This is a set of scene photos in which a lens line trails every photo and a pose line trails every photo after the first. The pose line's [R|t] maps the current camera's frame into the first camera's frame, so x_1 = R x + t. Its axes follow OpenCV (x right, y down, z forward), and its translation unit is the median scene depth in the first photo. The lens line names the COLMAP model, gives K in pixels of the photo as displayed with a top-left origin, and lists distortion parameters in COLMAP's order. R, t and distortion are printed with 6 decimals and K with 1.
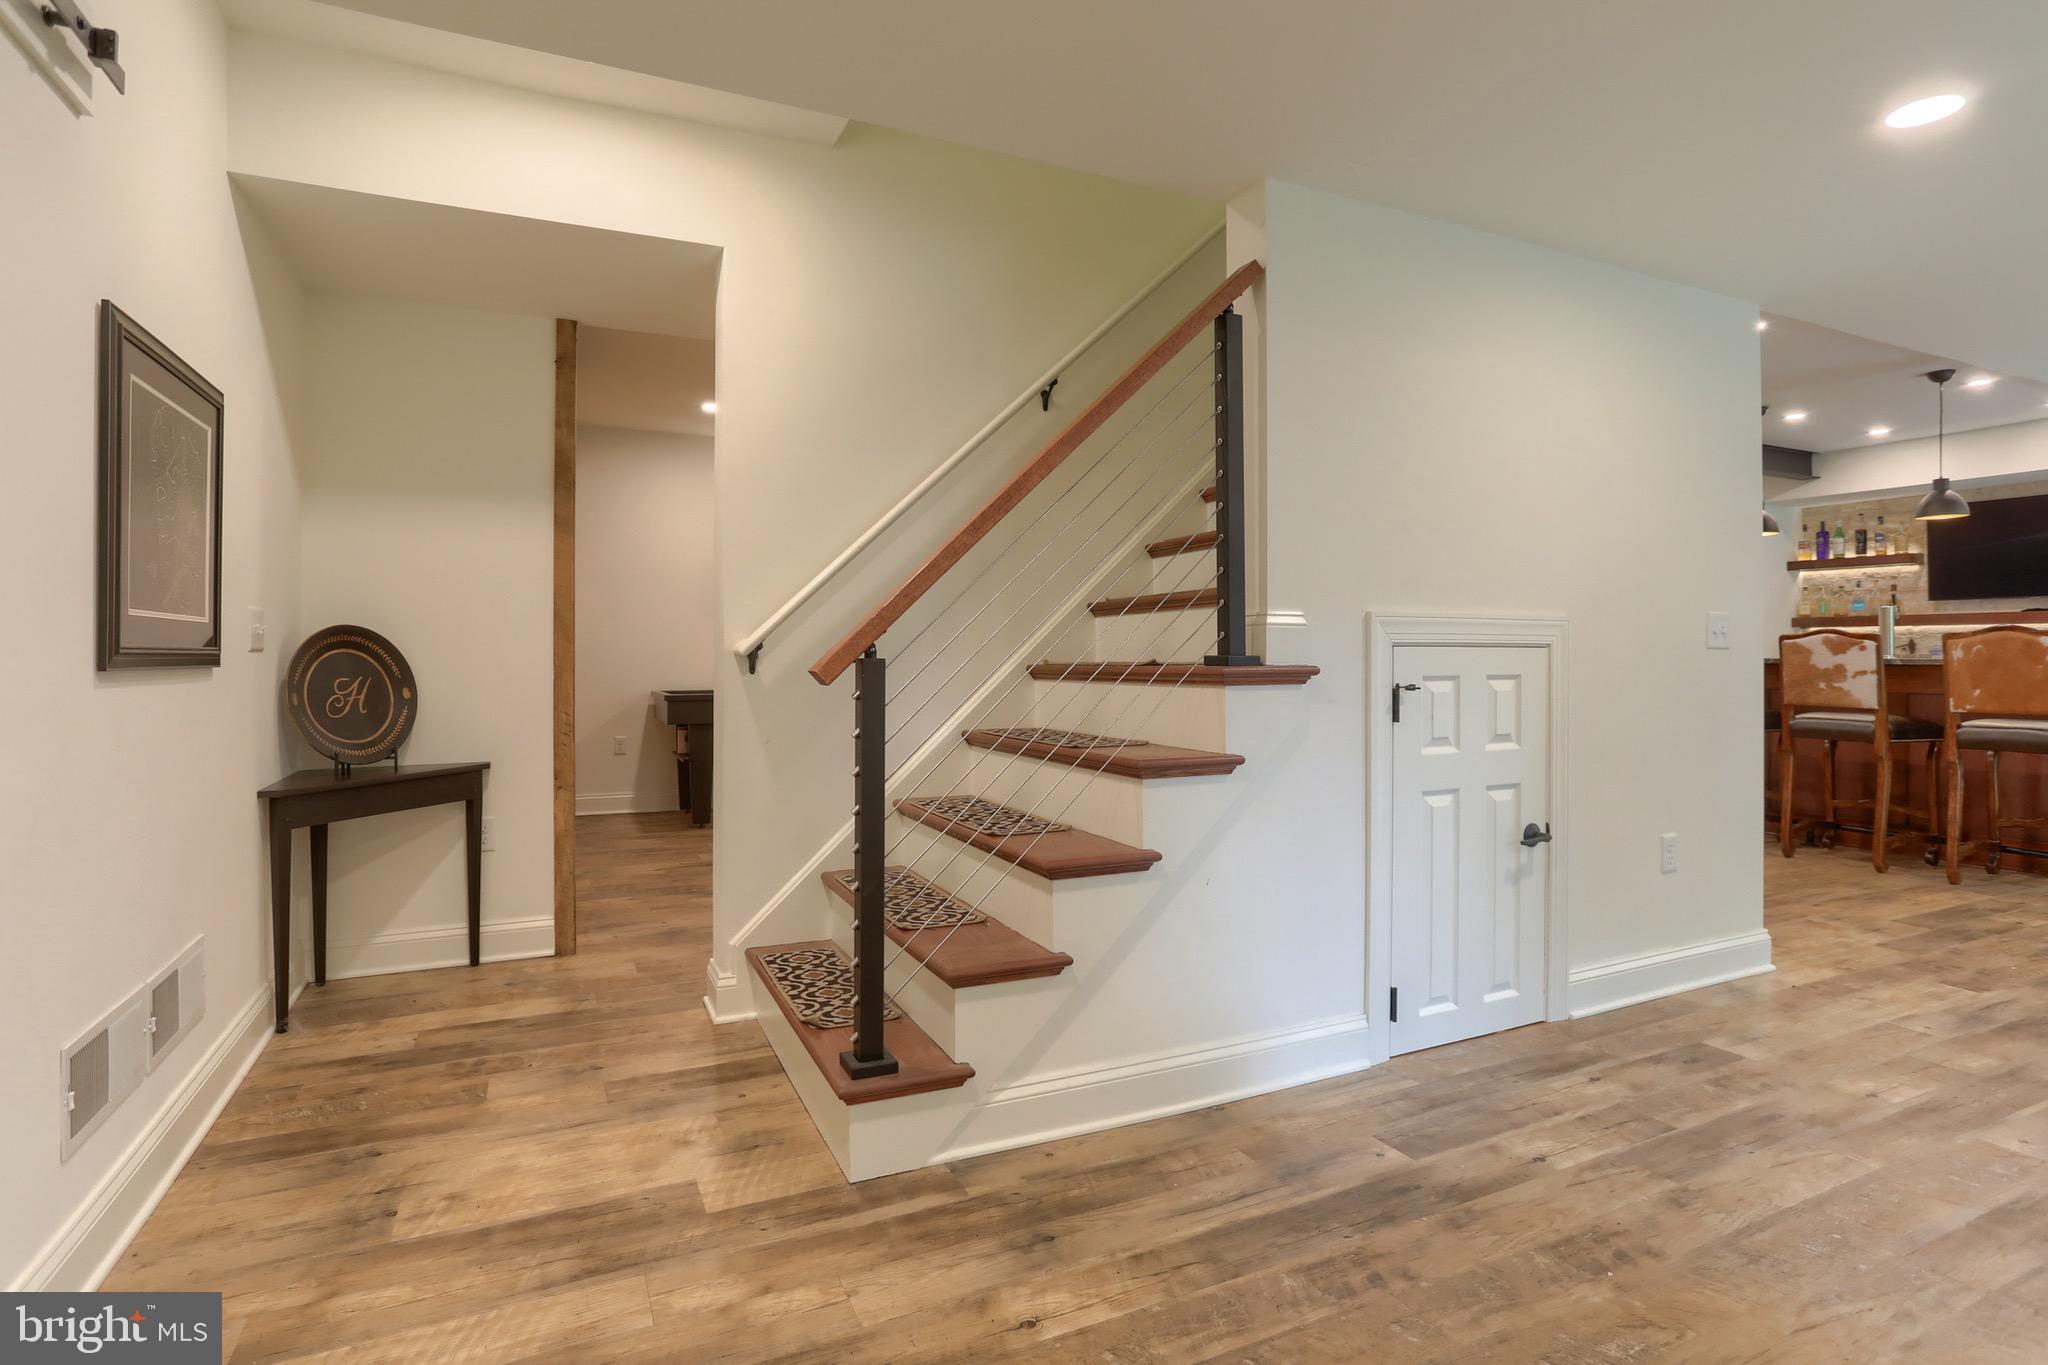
lens RADIAL K [[1029.4, 0, 1021.1], [0, 1029.4, 654.5], [0, 0, 1]] dist [-0.004452, -0.000555]
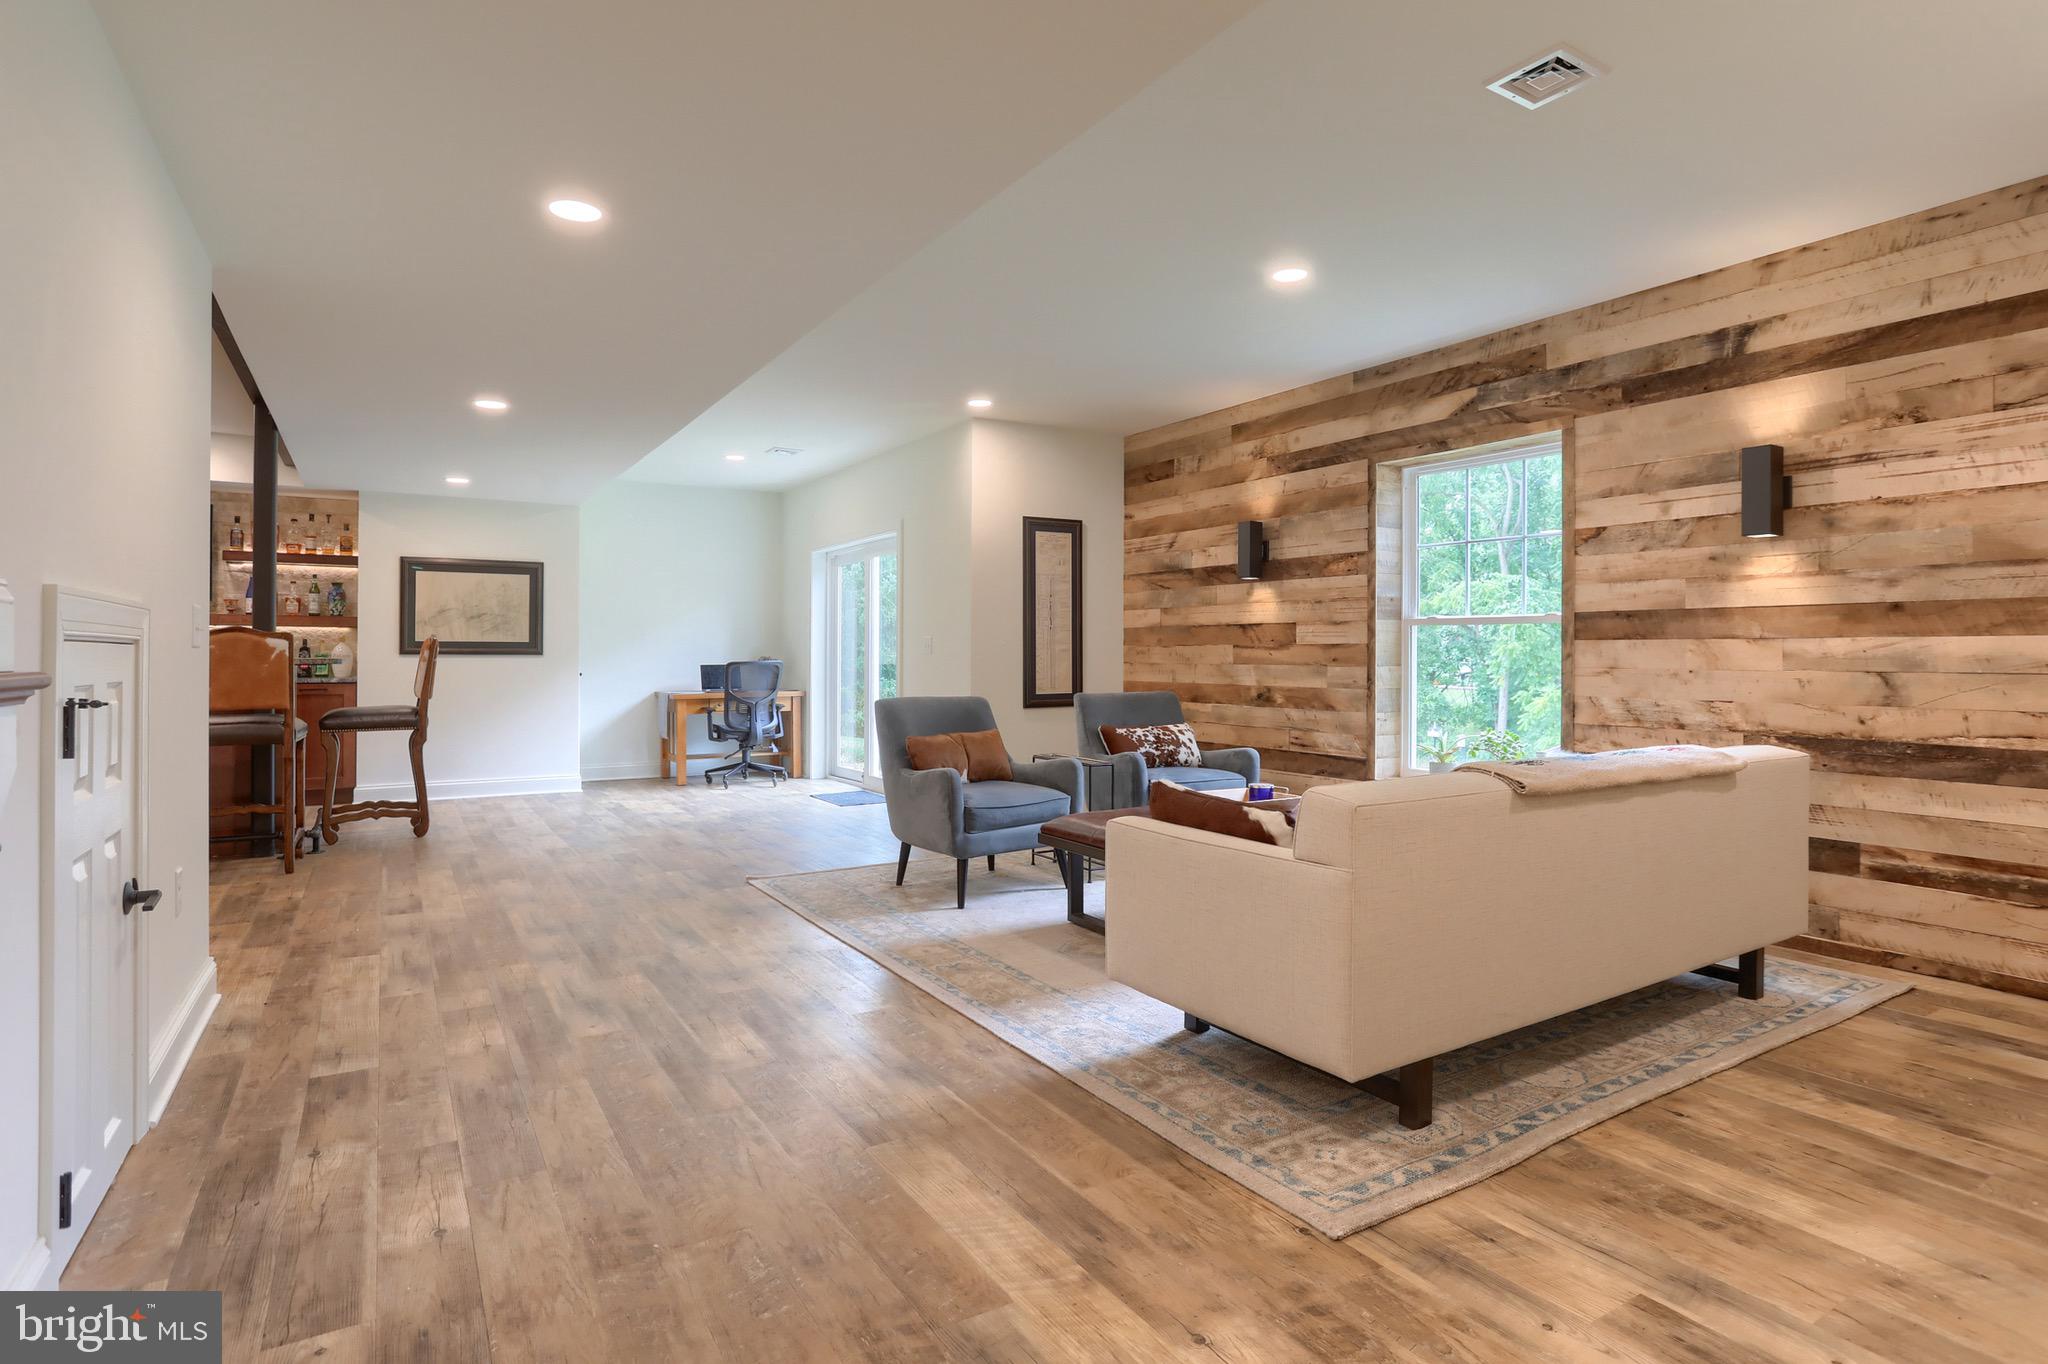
lens RADIAL K [[1065.1, 0, 1054.3], [0, 1065.1, 650.8], [0, 0, 1]] dist [-0.062039, 0.028604]
pose [[-0.118939, 0.005538, 0.992886, -0.334814], [-0.001546, 0.999982, -0.005763, 0.001541], [-0.992900, -0.002220, -0.118928, 0.455014]]
